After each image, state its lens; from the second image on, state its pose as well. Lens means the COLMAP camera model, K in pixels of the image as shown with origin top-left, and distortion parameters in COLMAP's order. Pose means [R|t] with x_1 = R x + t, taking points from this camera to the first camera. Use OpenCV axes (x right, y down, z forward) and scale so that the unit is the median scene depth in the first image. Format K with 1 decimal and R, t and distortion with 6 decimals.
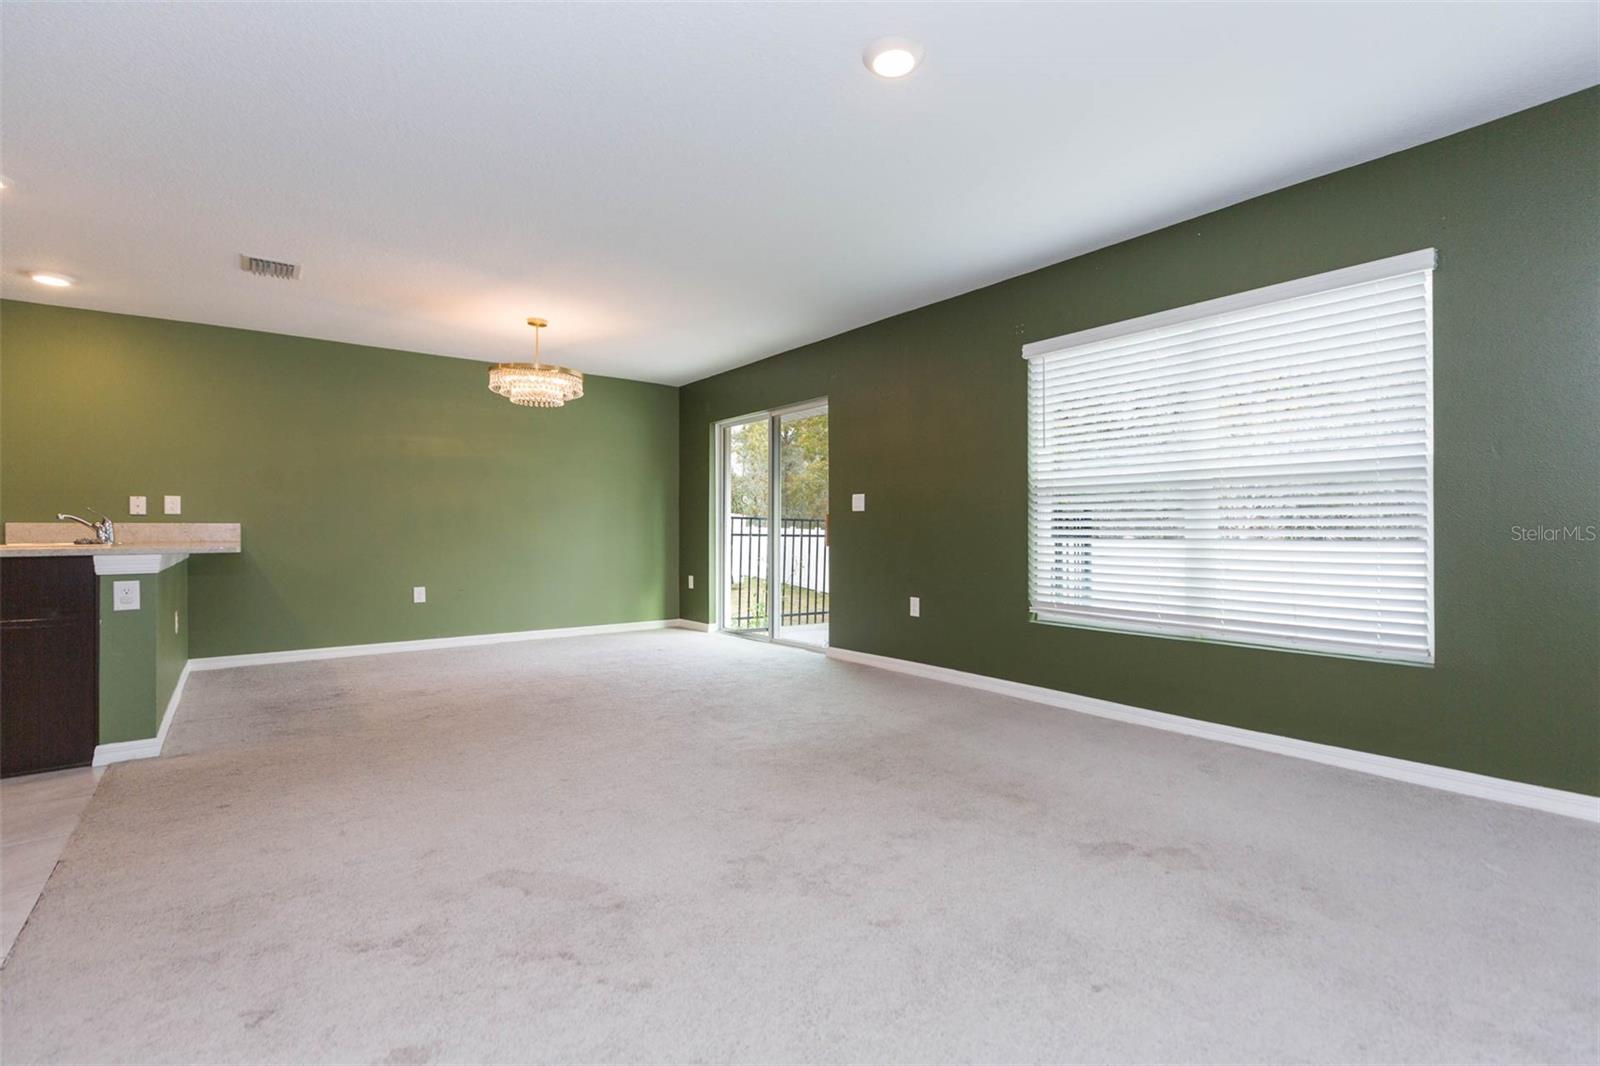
lens RADIAL K [[725.7, 0, 838.7], [0, 725.7, 528.4], [0, 0, 1]] dist [0.000942, -0.000053]
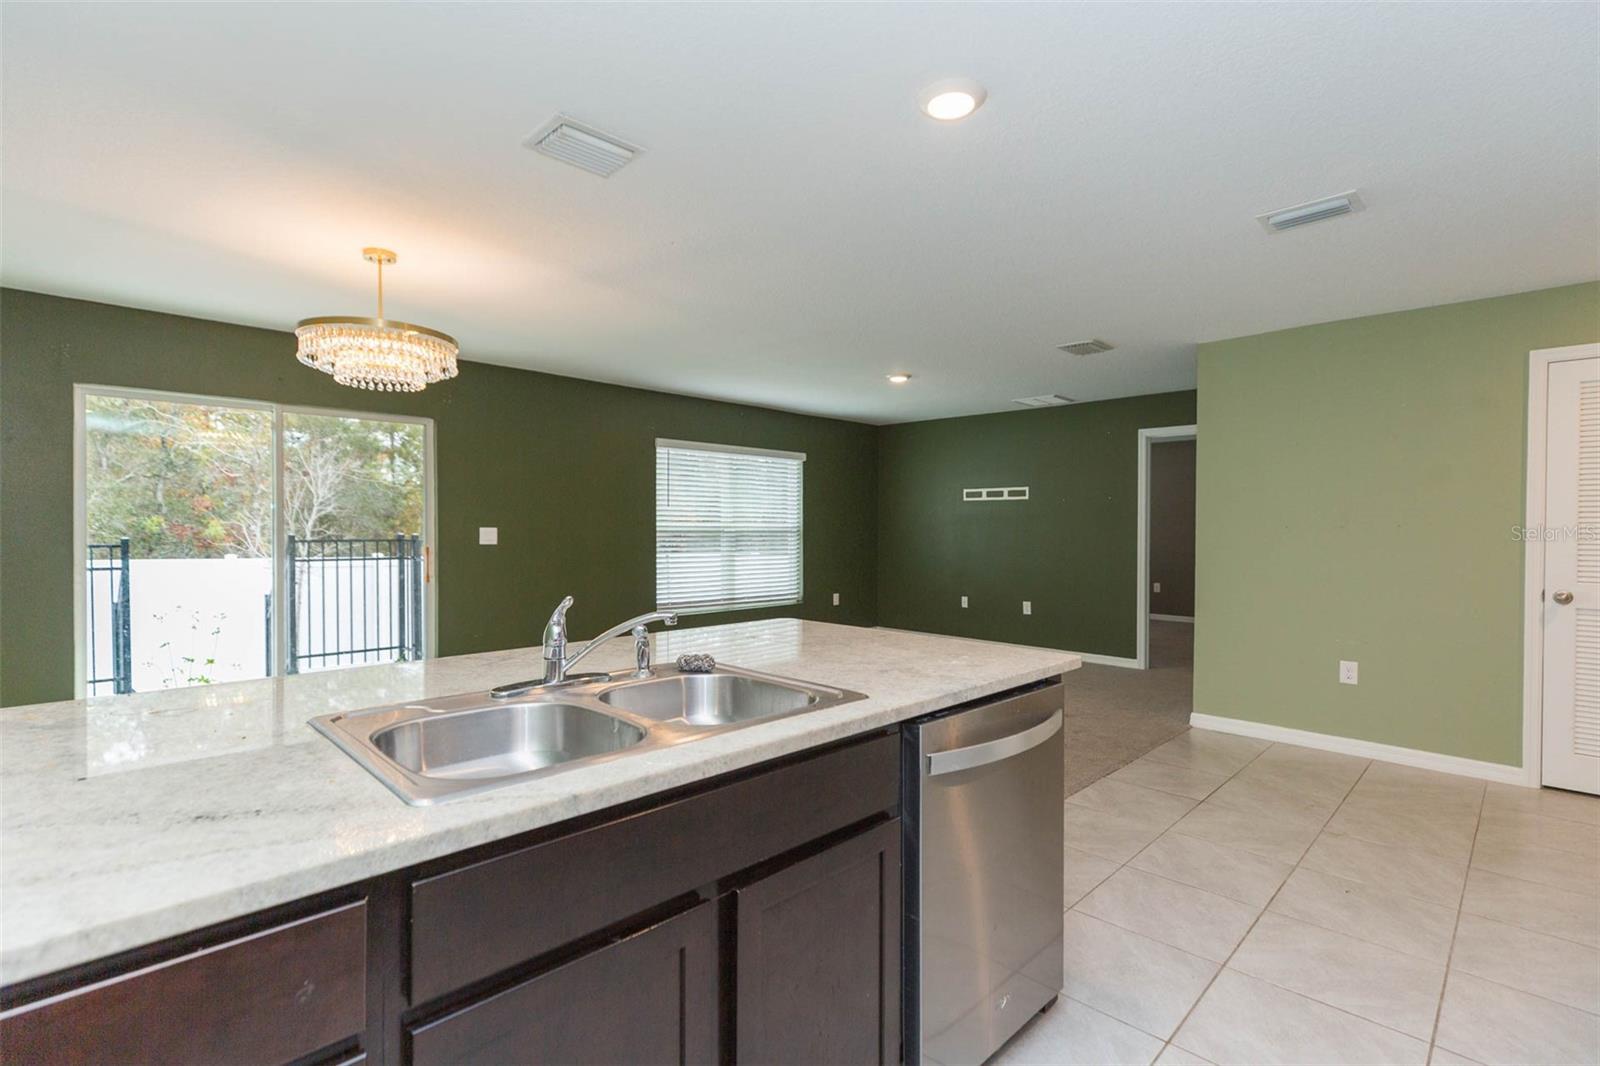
lens RADIAL K [[734.1, 0, 788.8], [0, 734.1, 529.9], [0, 0, 1]] dist [0.001339, -0.000075]
pose [[-0.096831, -0.000519, 0.995301, -1.109064], [-0.004886, 0.999988, 0.000046, -0.049182], [-0.995289, -0.004858, -0.096833, 0.727861]]
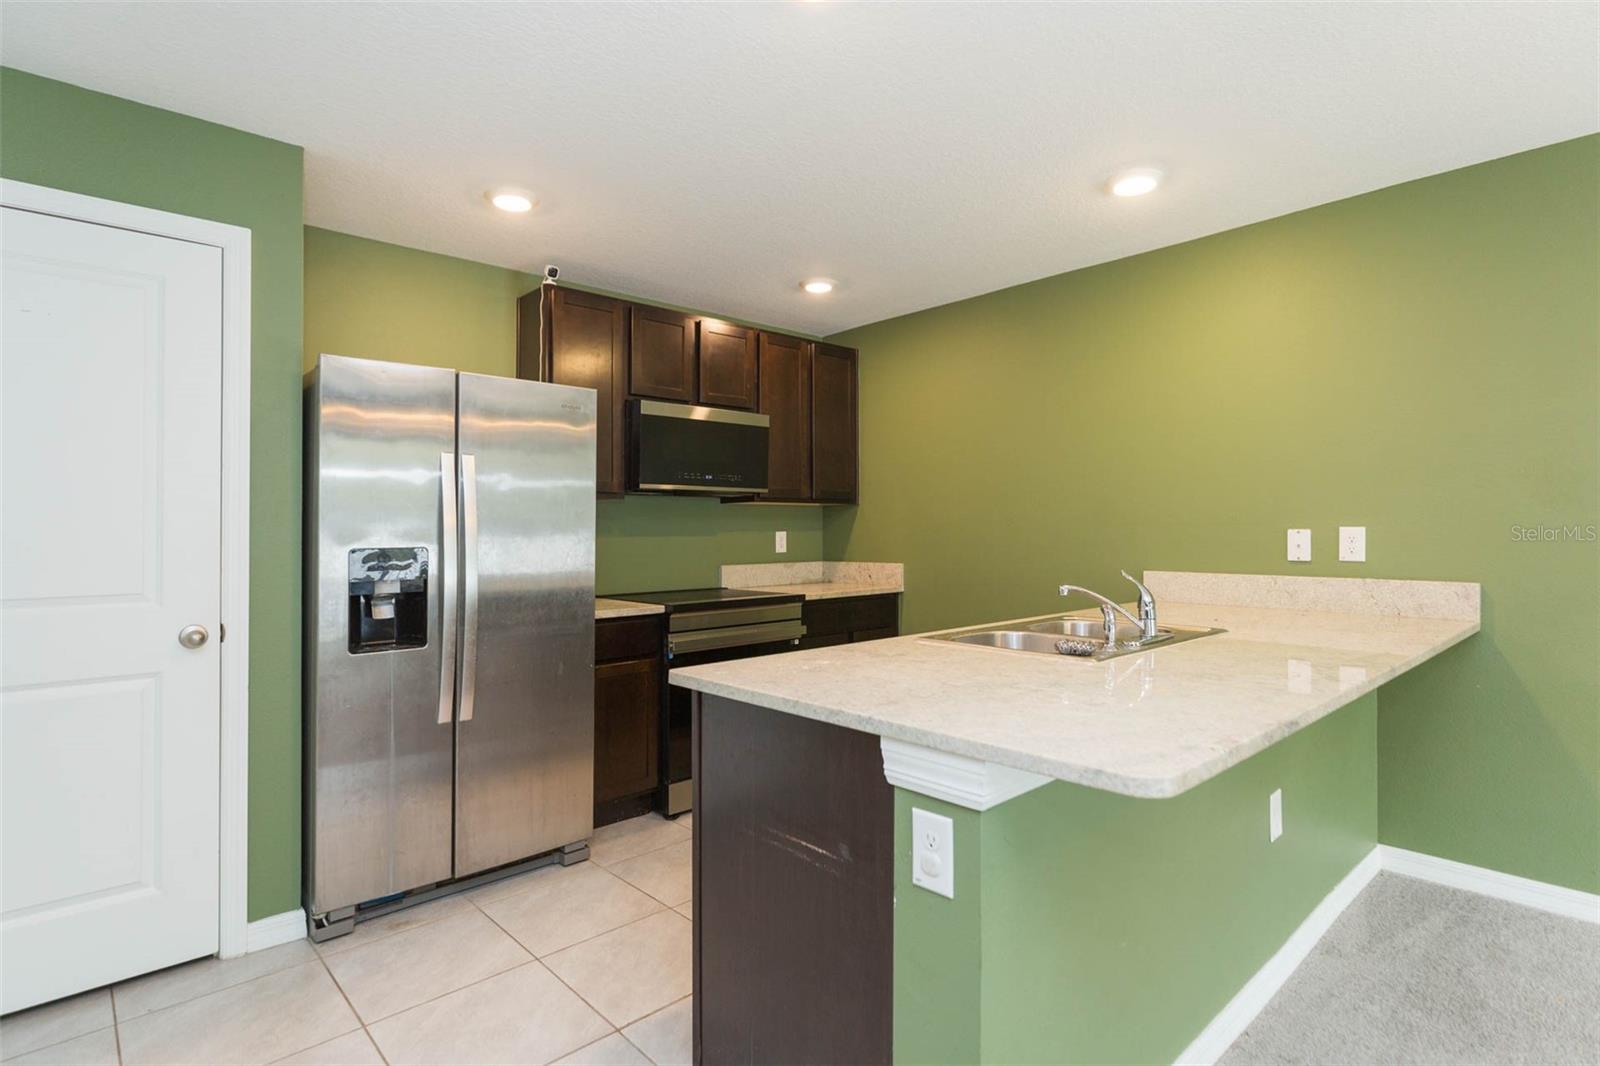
lens RADIAL K [[808.6, 0, 800.0], [0, 808.6, 533.0], [0, 0, 1]] dist [0.003064, 0.000201]
pose [[0.059618, 0.009223, -0.998179, -0.357335], [0.004092, 0.999947, 0.009484, -0.048587], [0.998213, -0.004650, 0.059577, 0.572726]]
